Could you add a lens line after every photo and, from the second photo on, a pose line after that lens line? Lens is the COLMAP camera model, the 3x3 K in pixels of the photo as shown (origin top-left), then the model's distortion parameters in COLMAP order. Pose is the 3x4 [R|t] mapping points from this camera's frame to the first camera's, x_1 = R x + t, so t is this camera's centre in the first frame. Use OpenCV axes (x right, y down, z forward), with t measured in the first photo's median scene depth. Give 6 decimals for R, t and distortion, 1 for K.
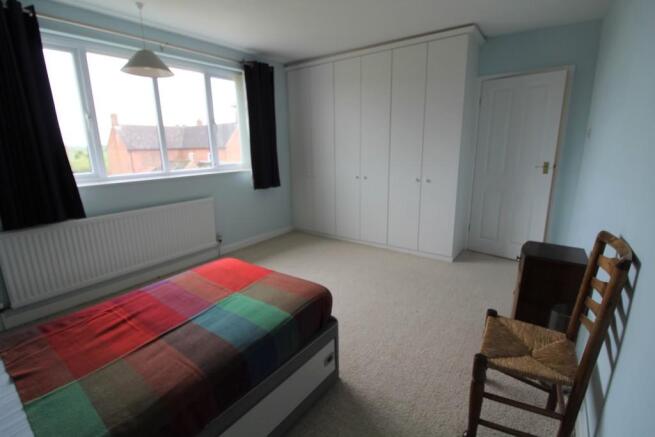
lens RADIAL K [[316.6, 0, 327.5], [0, 316.6, 218.5], [0, 0, 1]] dist [-0.001806, -0.000320]
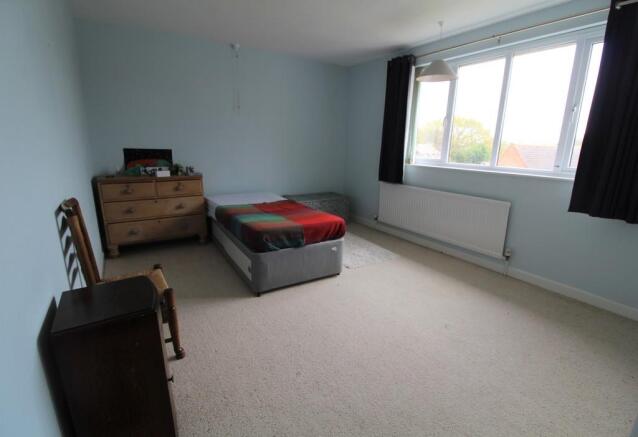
lens RADIAL K [[313.6, 0, 319.0], [0, 313.6, 218.5], [0, 0, 1]] dist [0.002541, 0.000139]
pose [[-0.382089, 0.233031, -0.894262, 0.692782], [-0.223410, 0.915688, 0.334070, -0.230732], [0.896714, 0.327432, -0.297813, 0.959980]]
